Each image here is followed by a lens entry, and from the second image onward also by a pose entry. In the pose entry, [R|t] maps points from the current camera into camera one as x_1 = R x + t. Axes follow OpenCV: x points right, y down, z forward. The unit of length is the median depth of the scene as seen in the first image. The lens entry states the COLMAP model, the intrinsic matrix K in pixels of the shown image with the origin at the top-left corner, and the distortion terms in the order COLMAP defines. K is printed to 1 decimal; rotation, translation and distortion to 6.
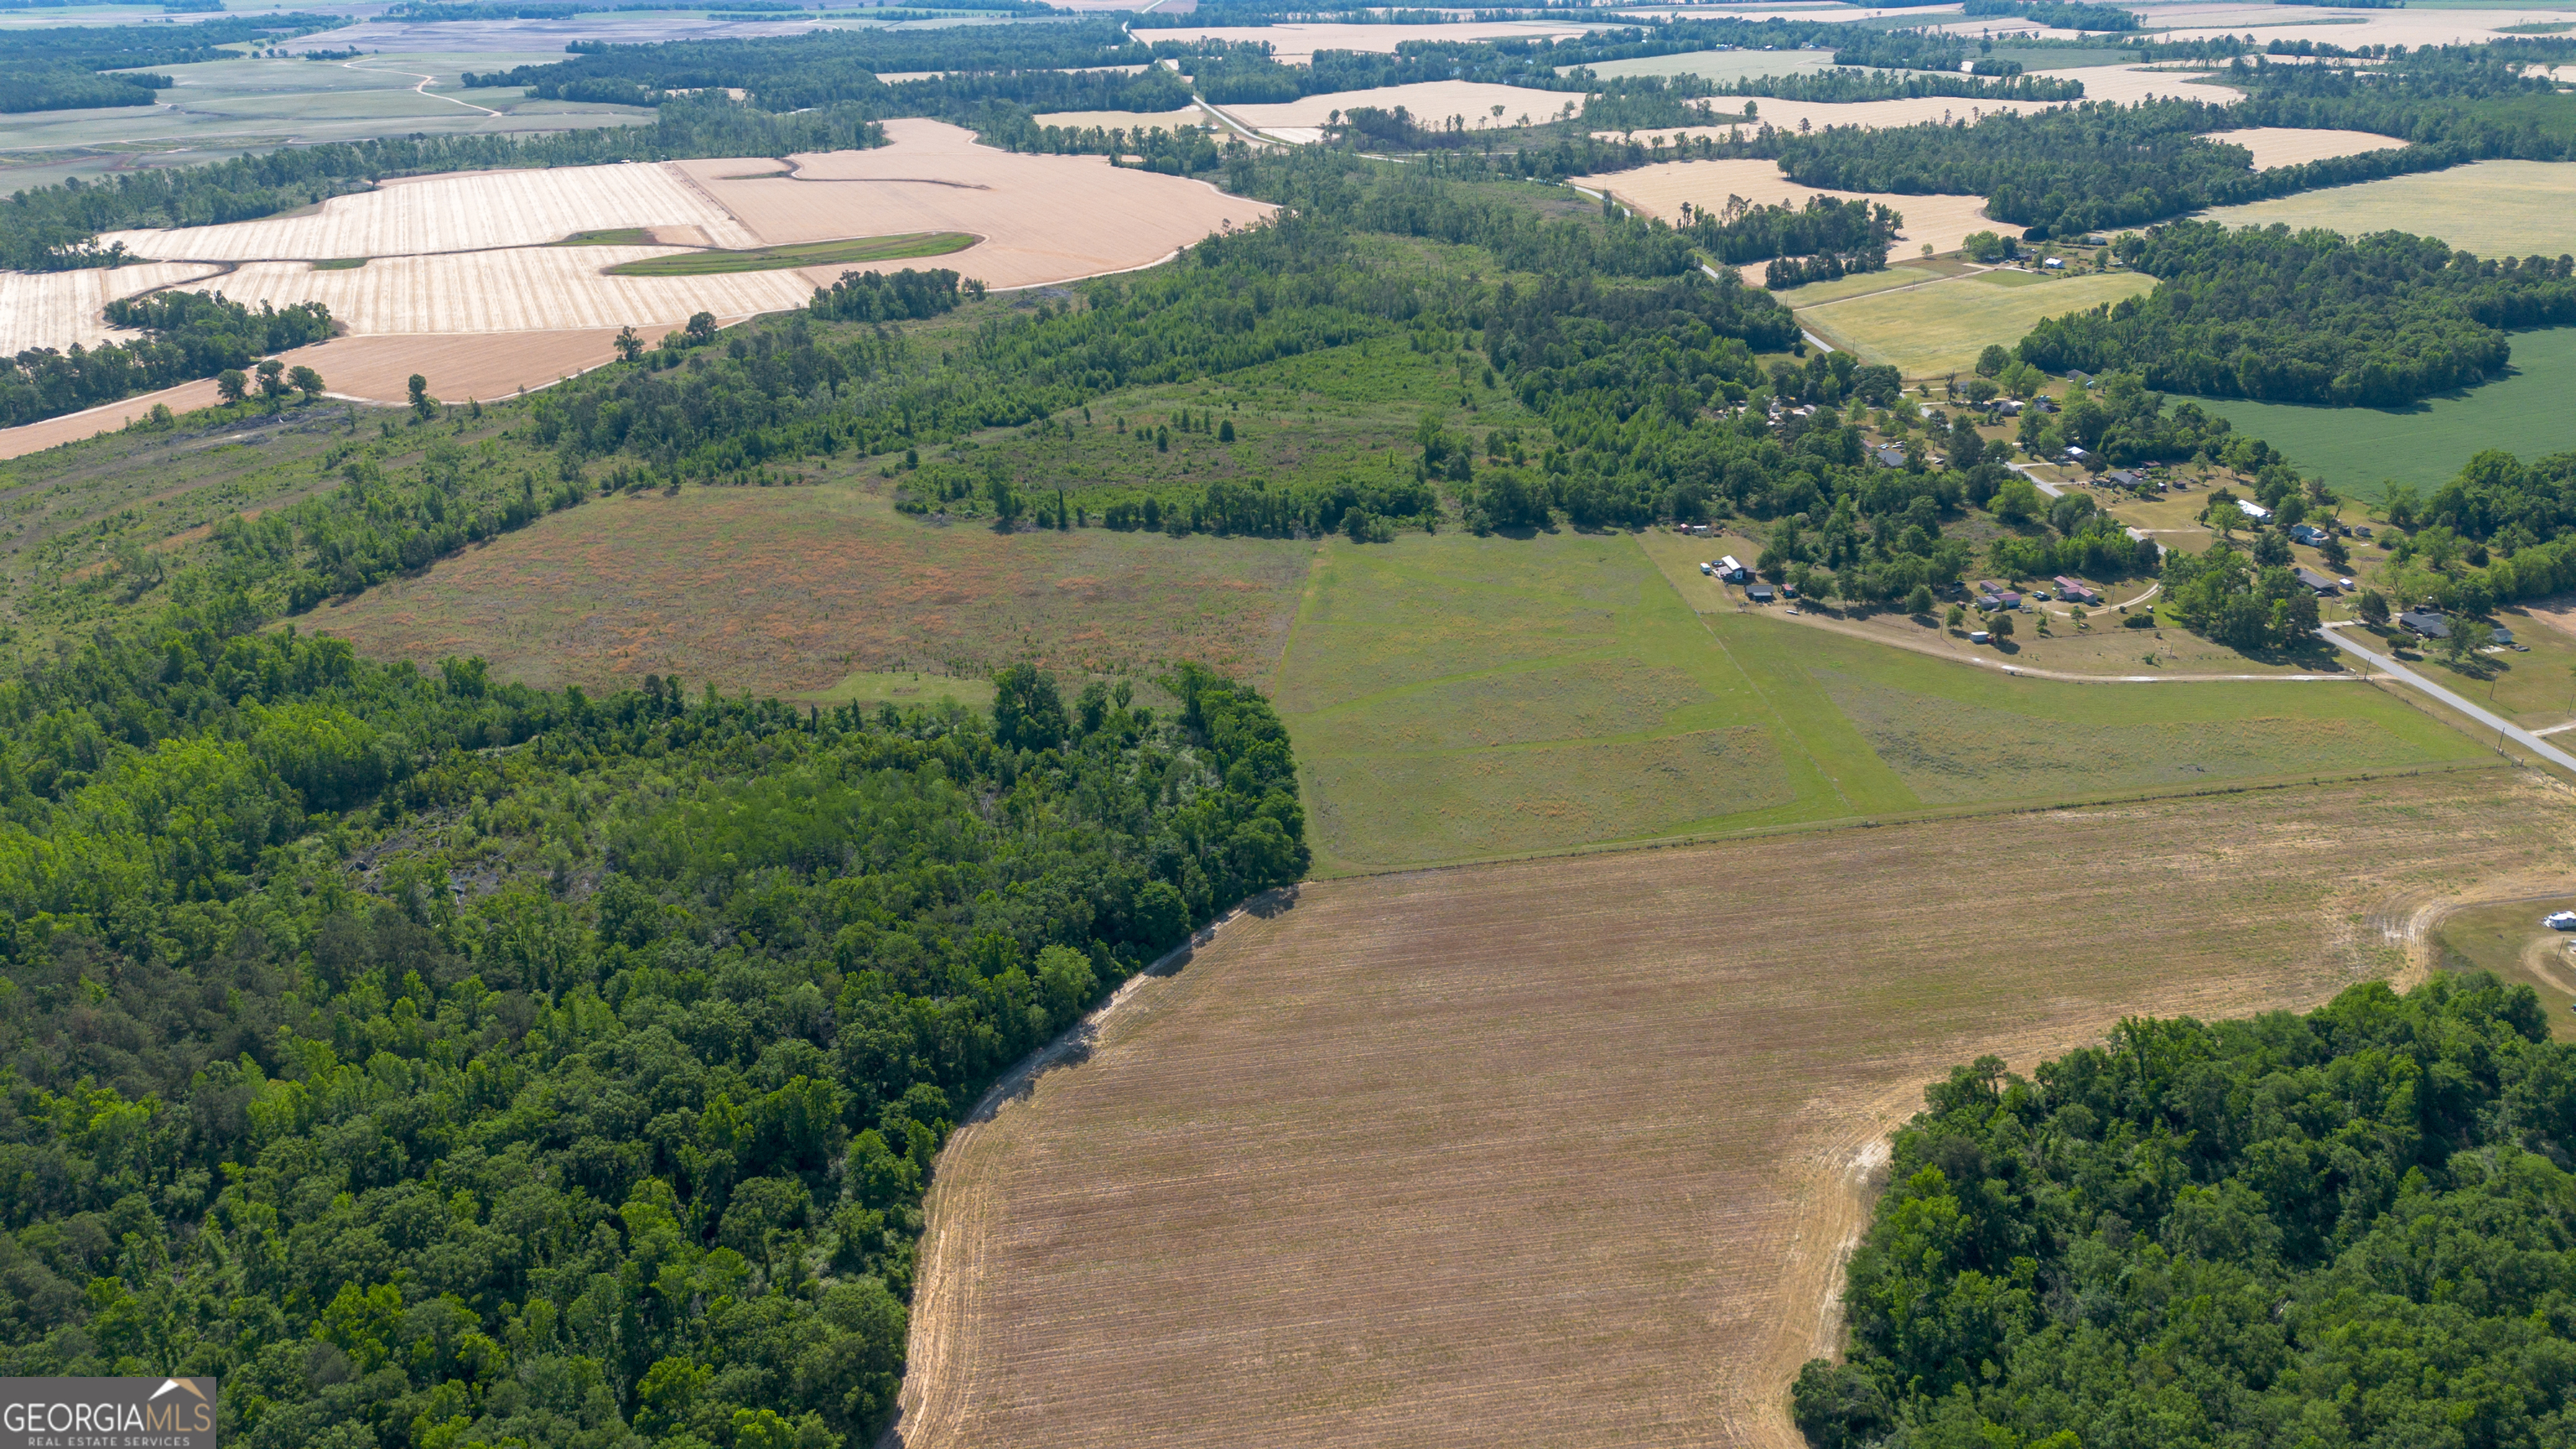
lens RADIAL K [[1840.6, 0, 1288.0], [0, 1840.6, 724.5], [0, 0, 1]] dist [0.046754, -0.049376]
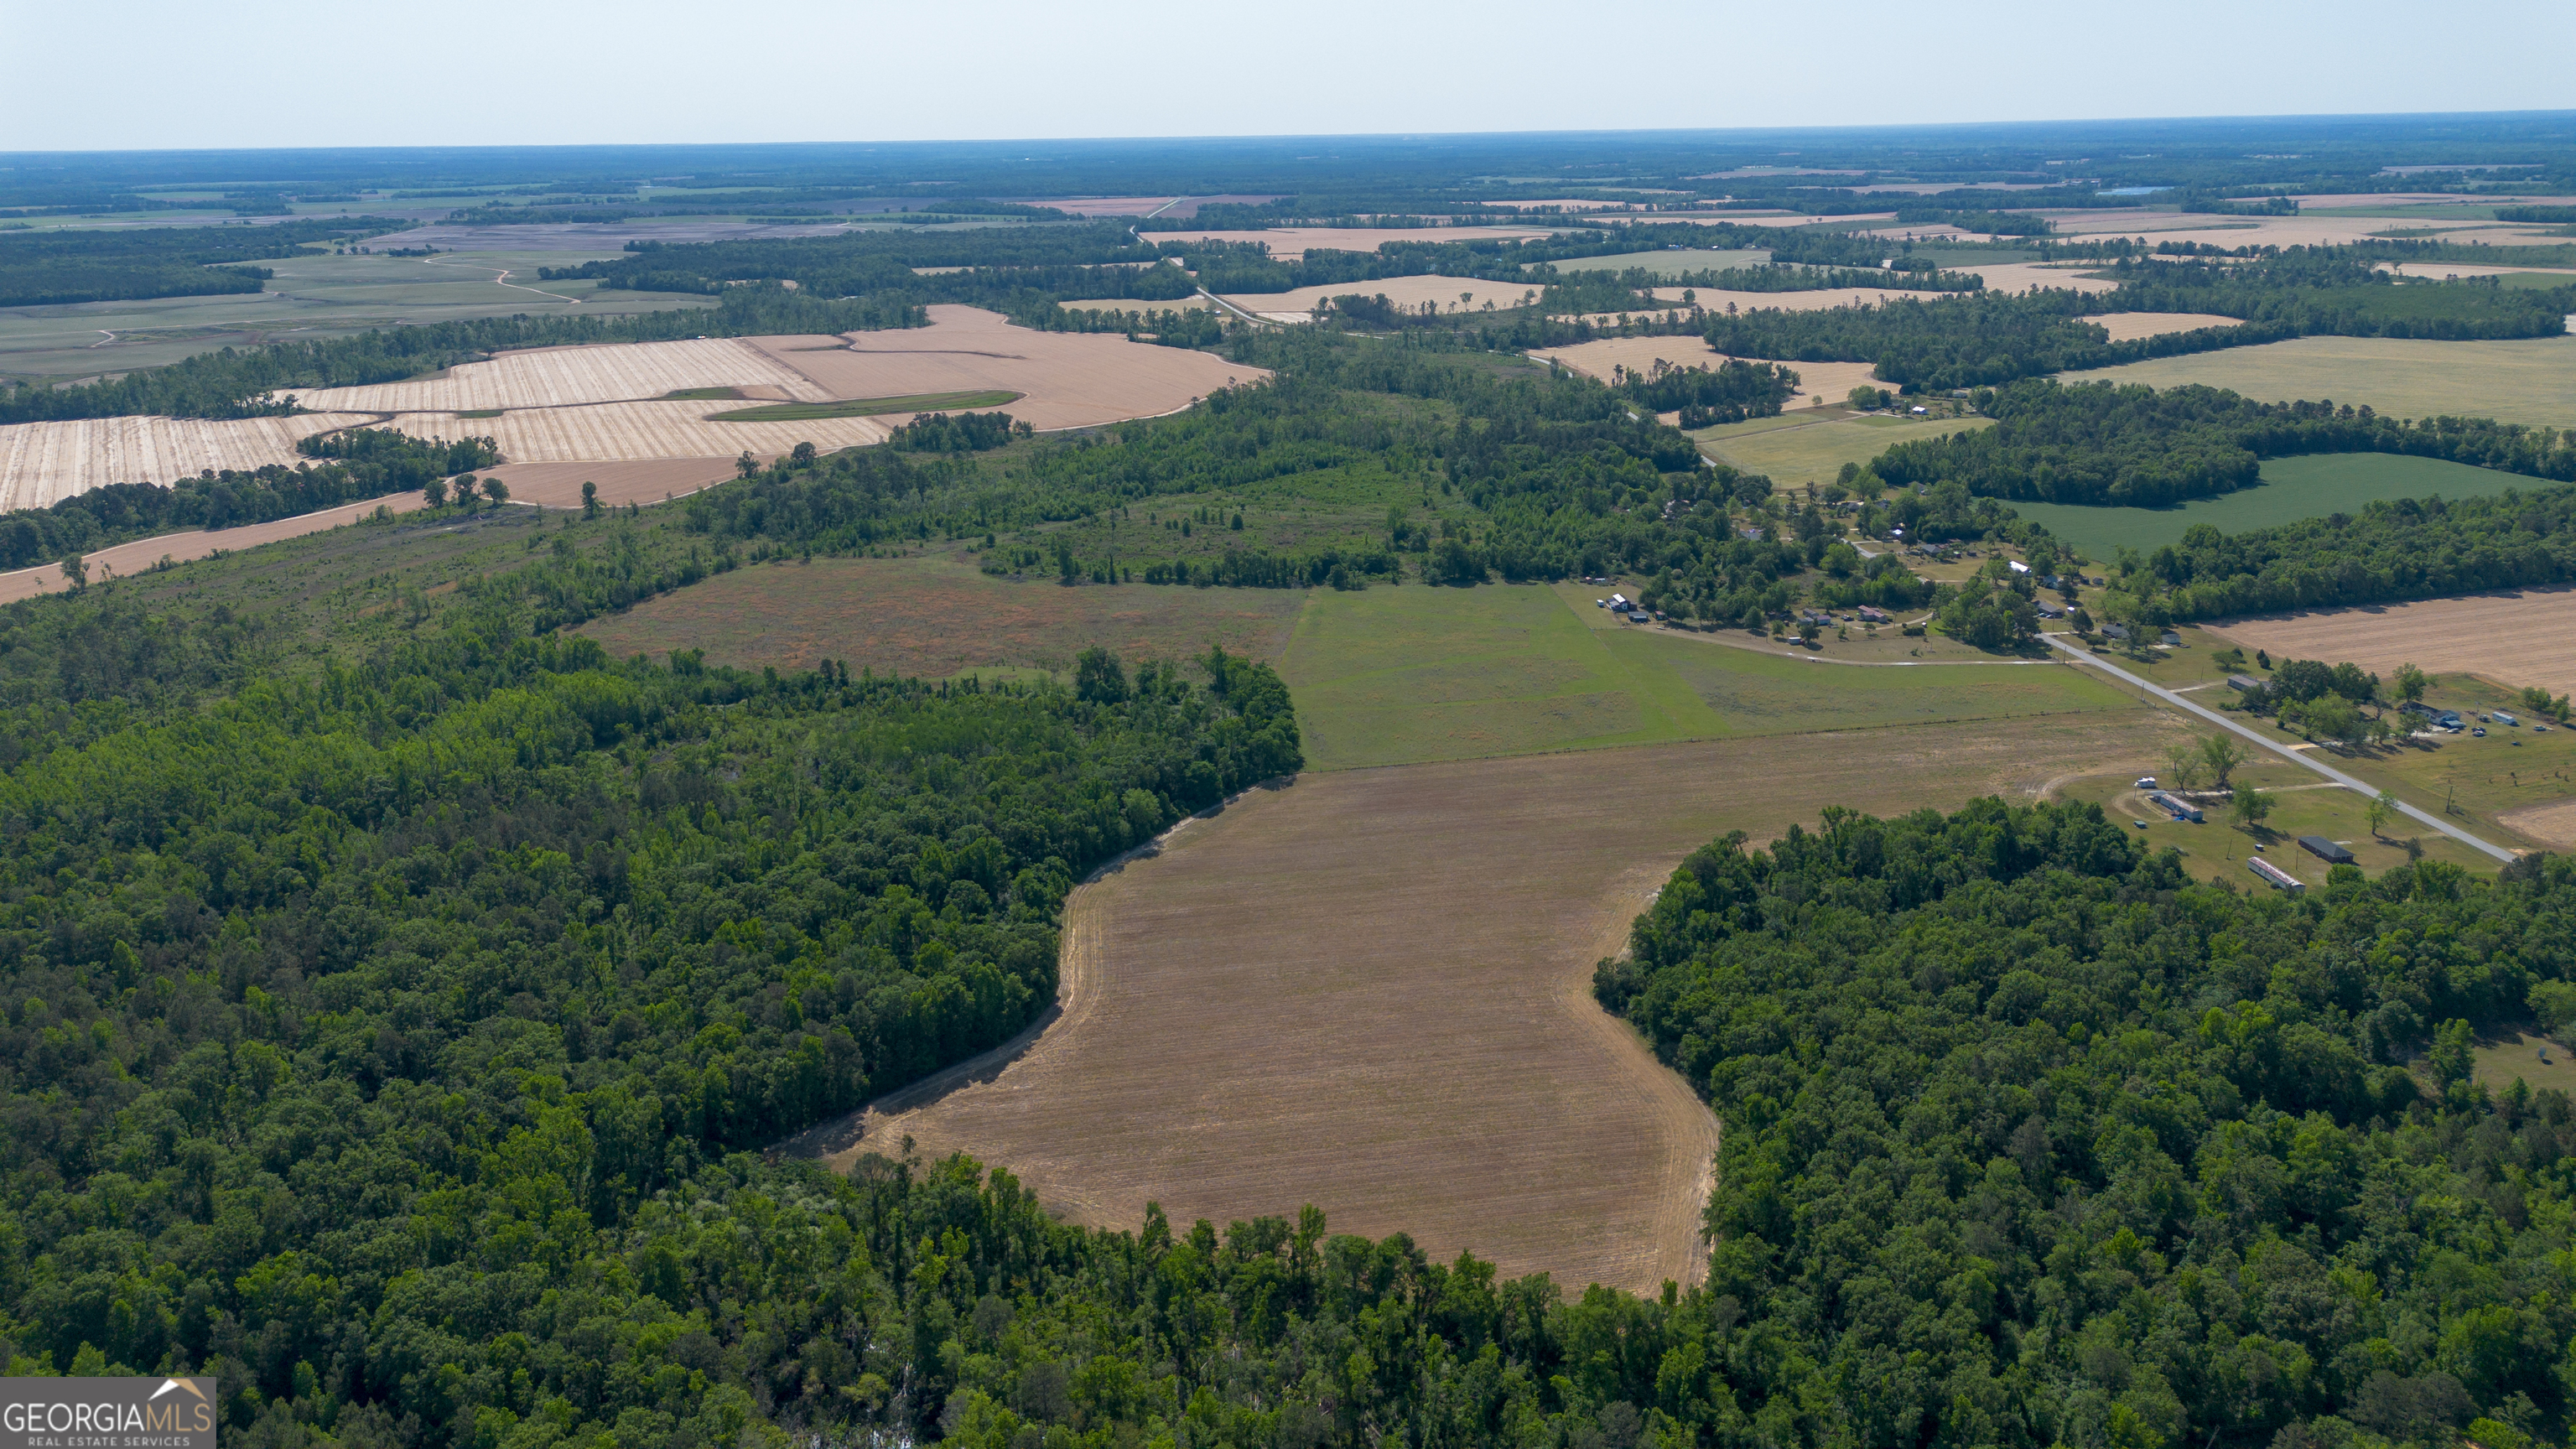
lens RADIAL K [[1840.6, 0, 1288.0], [0, 1840.6, 724.5], [0, 0, 1]] dist [0.046754, -0.049376]
pose [[0.999988, 0.001146, 0.004758, -0.003540], [-0.000655, 0.994801, -0.101833, 0.091217], [-0.004850, 0.101828, 0.994790, -0.206328]]
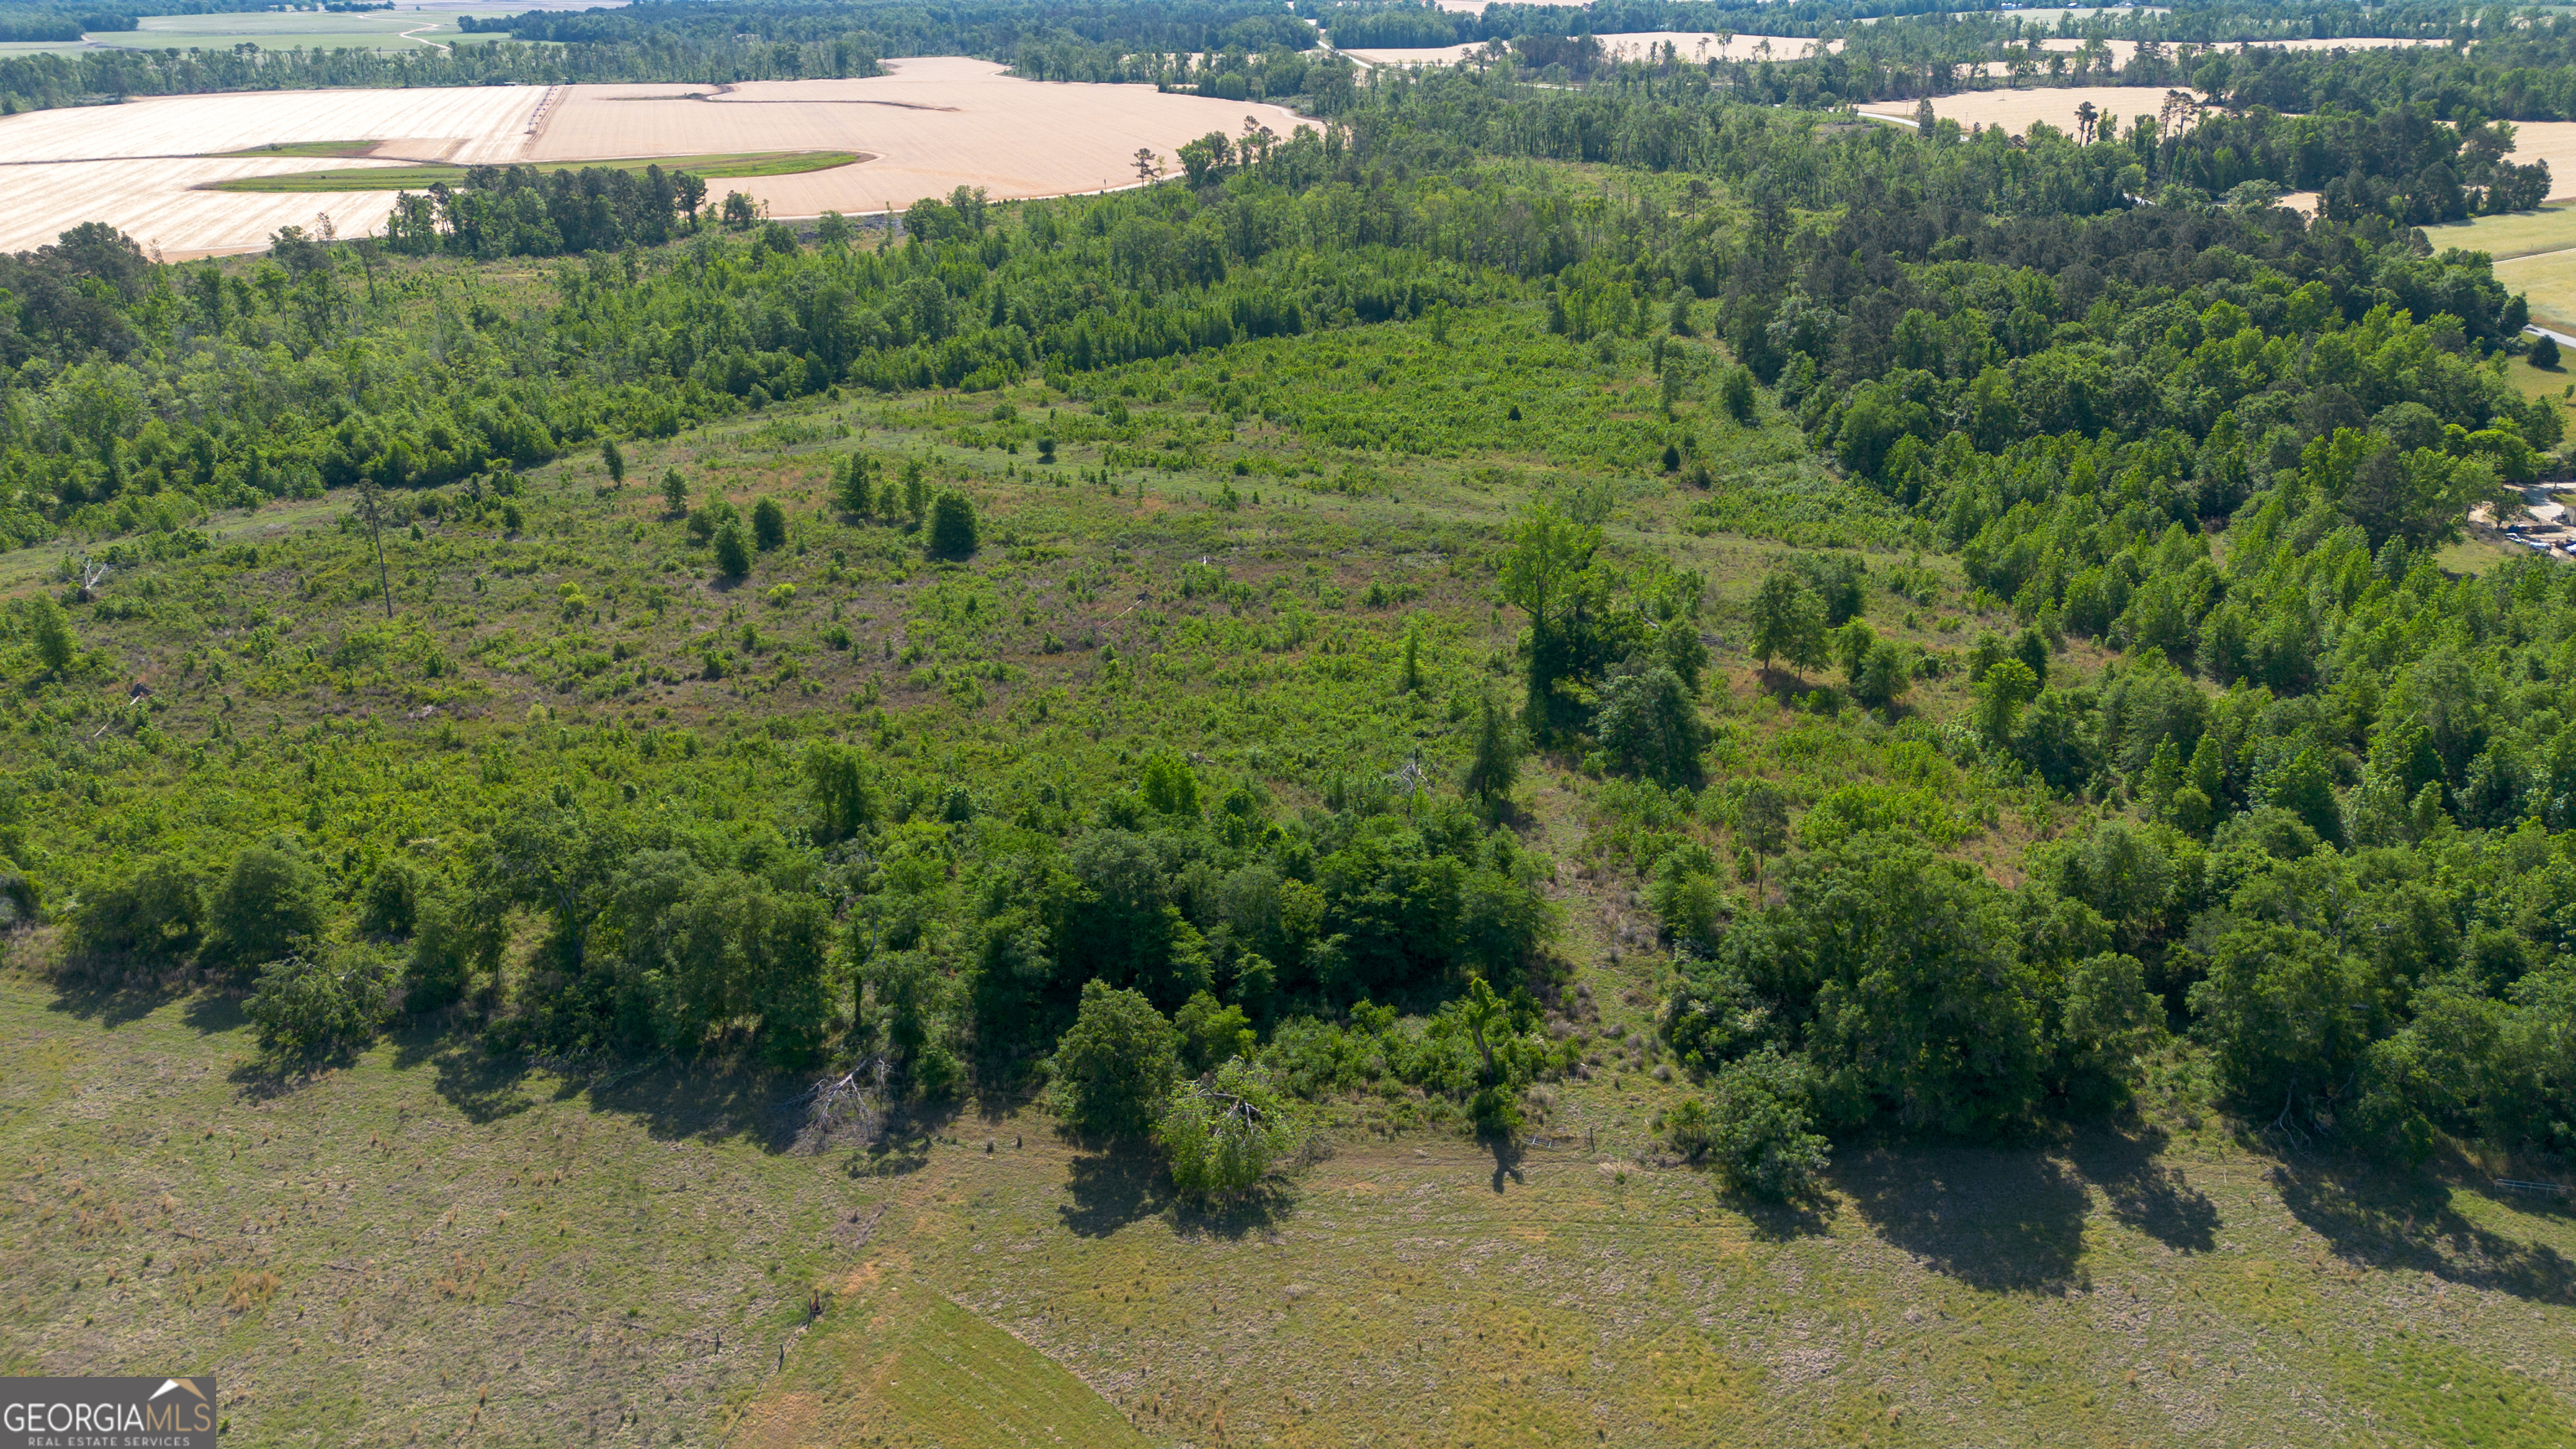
lens RADIAL K [[1840.6, 0, 1288.0], [0, 1840.6, 724.5], [0, 0, 1]] dist [0.046754, -0.049376]
pose [[0.994612, 0.046268, -0.092772, 0.050947], [-0.047864, 0.998740, -0.015052, -0.103067], [0.091959, 0.019411, 0.995574, 0.571780]]
